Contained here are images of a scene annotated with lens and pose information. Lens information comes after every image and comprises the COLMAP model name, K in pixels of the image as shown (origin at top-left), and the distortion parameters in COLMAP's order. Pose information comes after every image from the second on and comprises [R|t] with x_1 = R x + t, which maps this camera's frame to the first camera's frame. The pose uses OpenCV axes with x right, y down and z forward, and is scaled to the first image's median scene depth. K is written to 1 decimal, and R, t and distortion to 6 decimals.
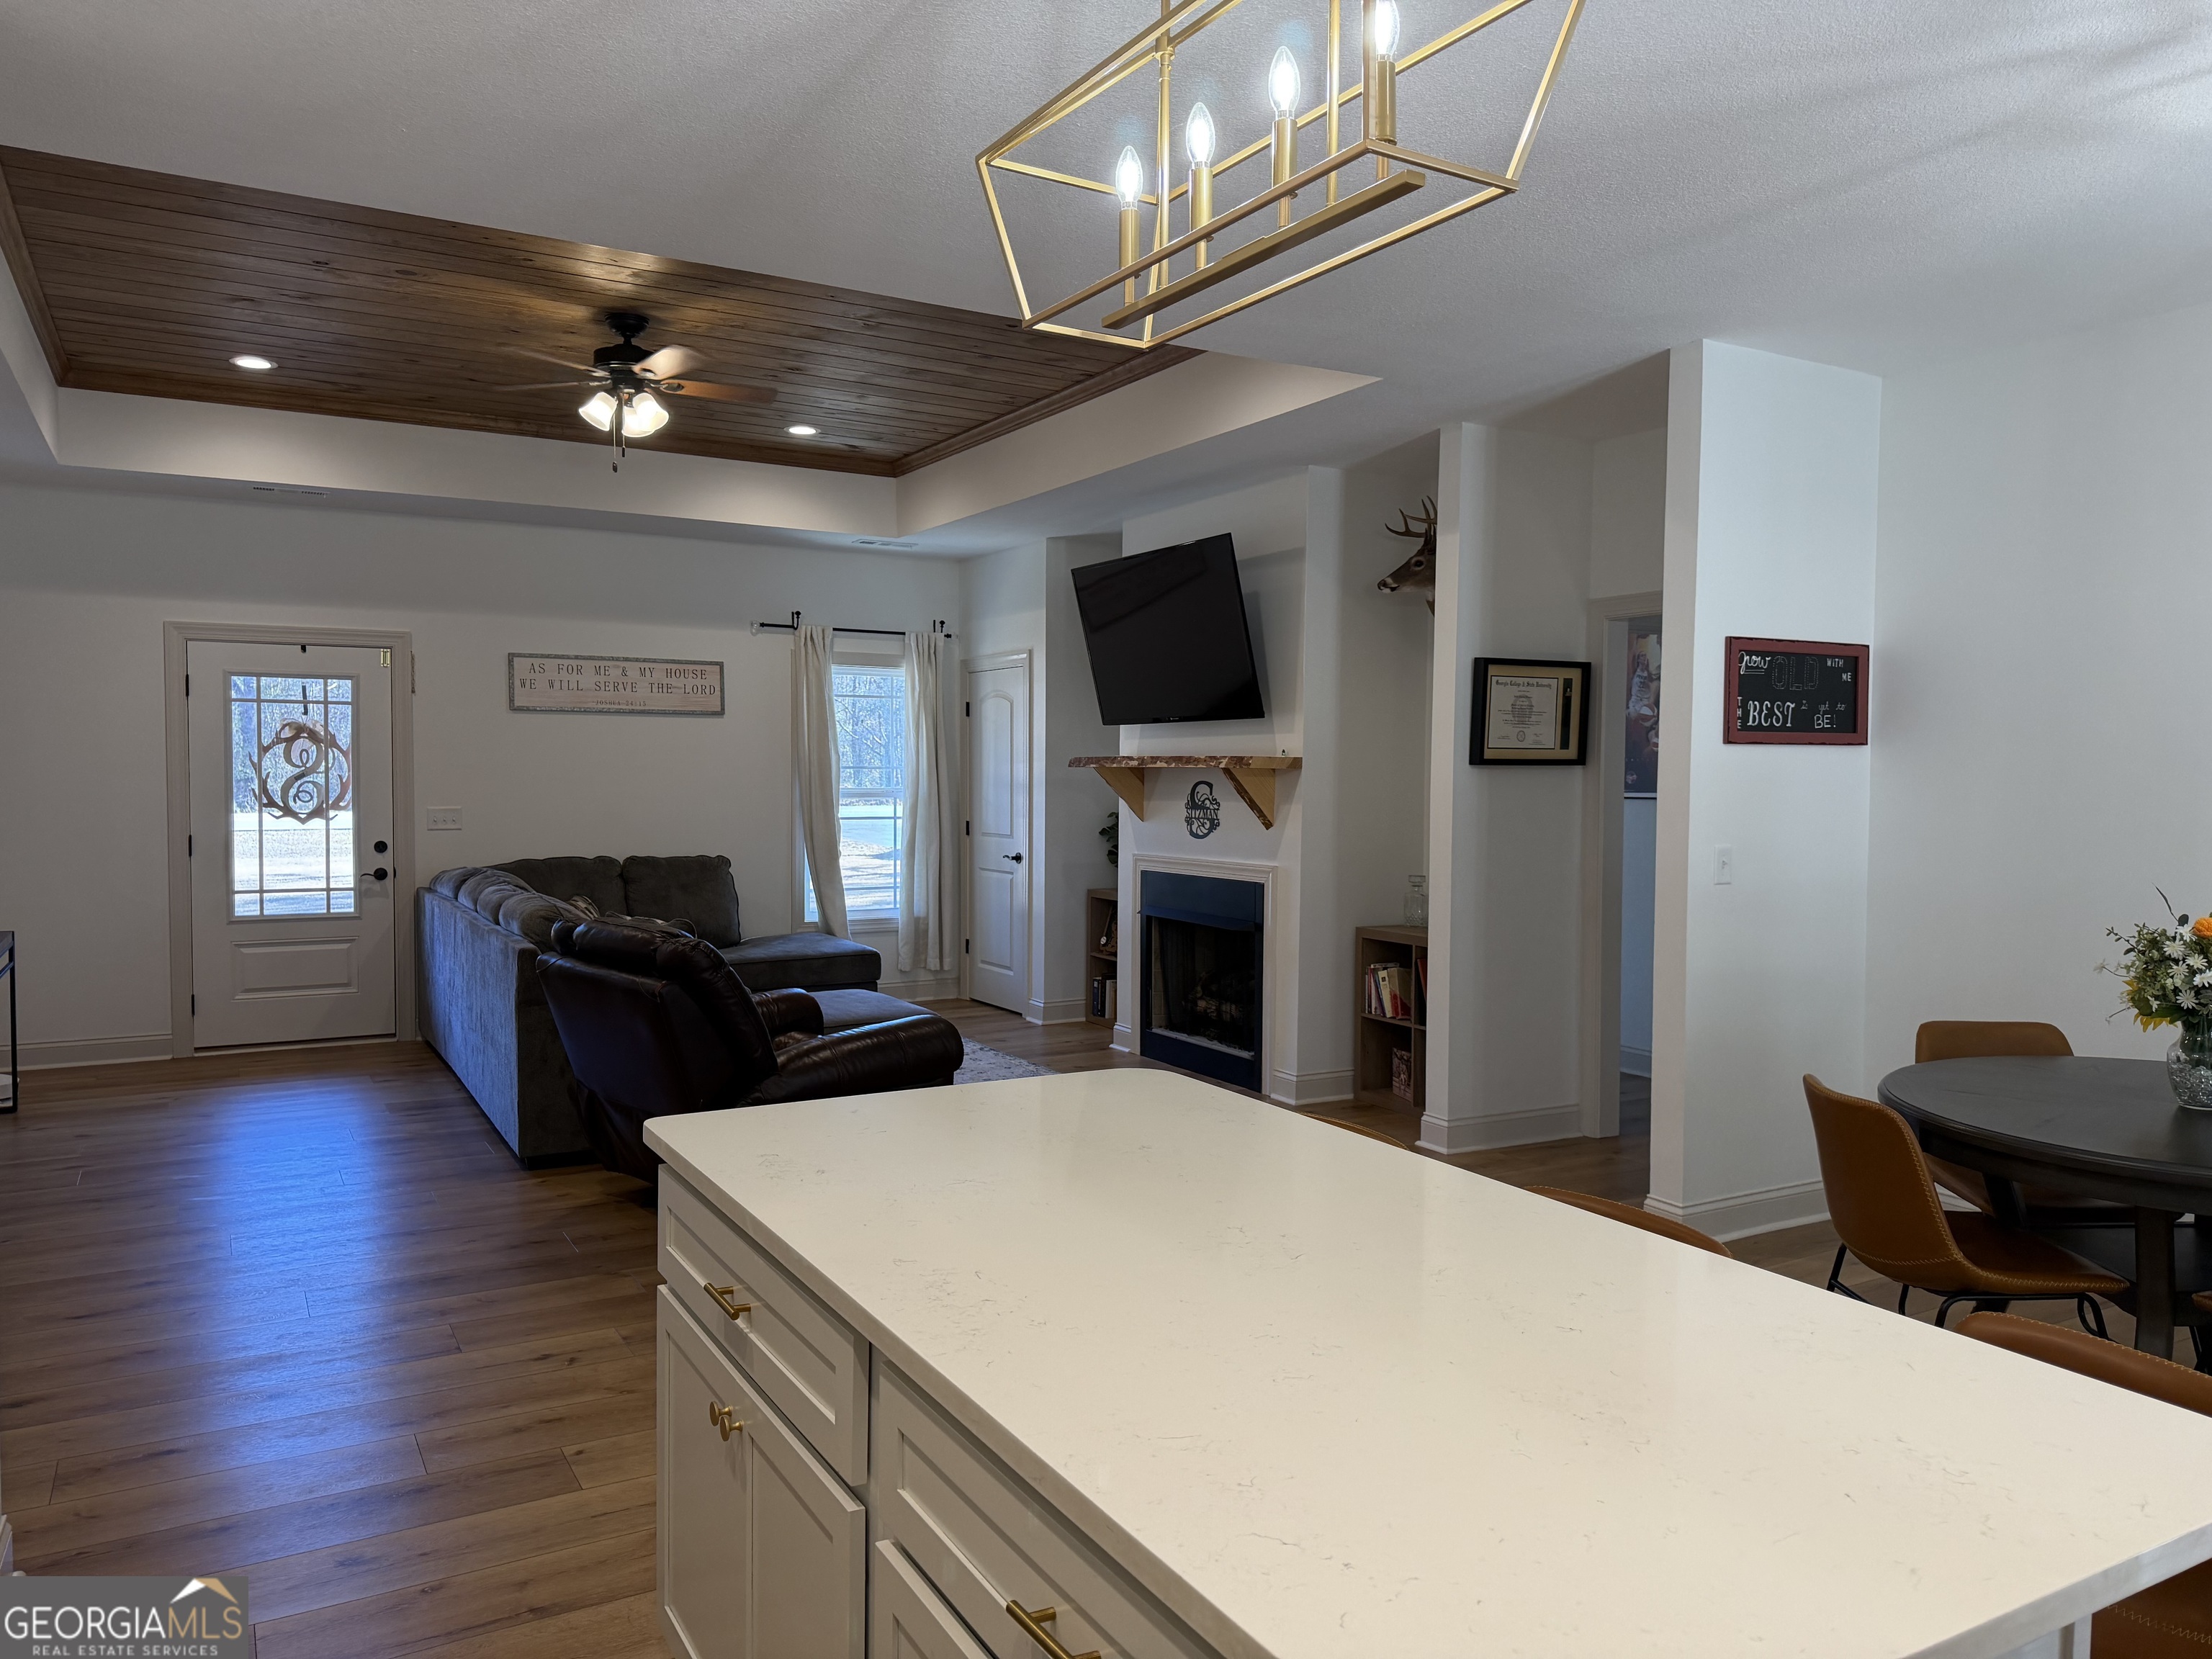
lens RADIAL K [[1537.0, 0, 1107.7], [0, 1537.0, 835.4], [0, 0, 1]] dist [0.076081, -0.128212]
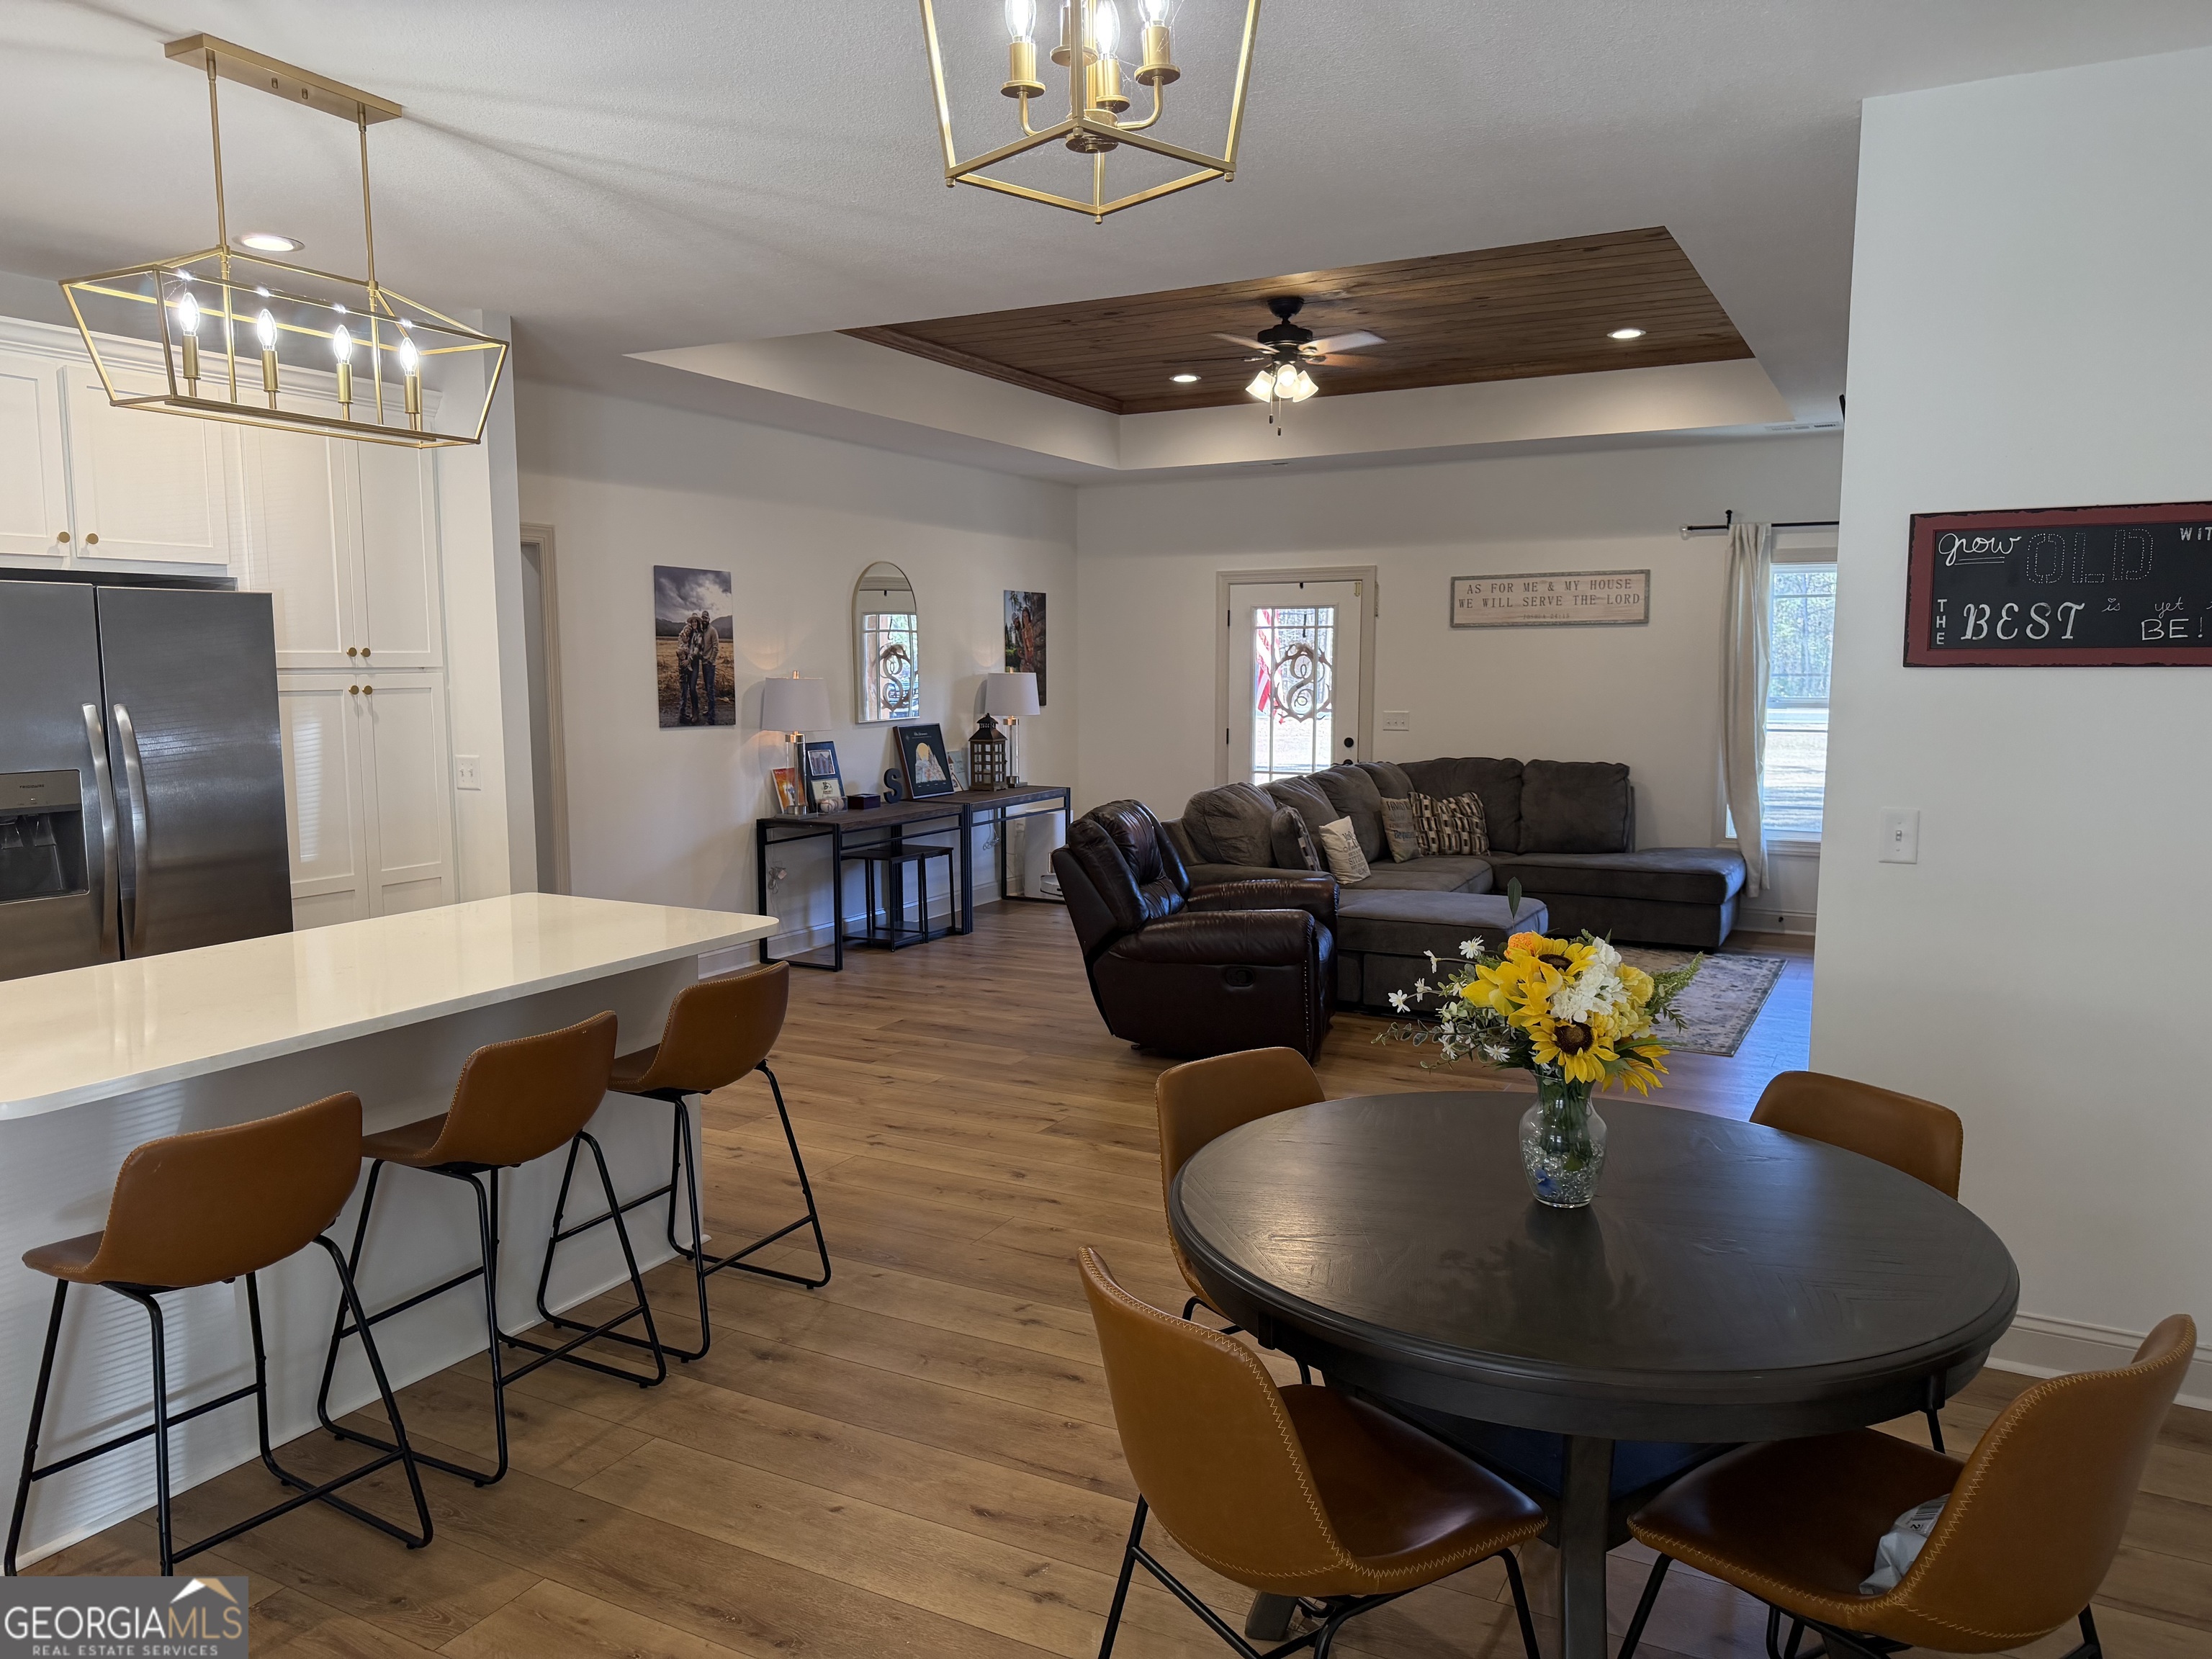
lens RADIAL K [[1537.0, 0, 1107.7], [0, 1537.0, 835.4], [0, 0, 1]] dist [0.076081, -0.128212]
pose [[0.510671, 0.091269, -0.854918, 0.503708], [-0.030354, 0.995644, 0.088161, -0.021249], [0.859240, -0.019071, 0.511216, 0.202294]]
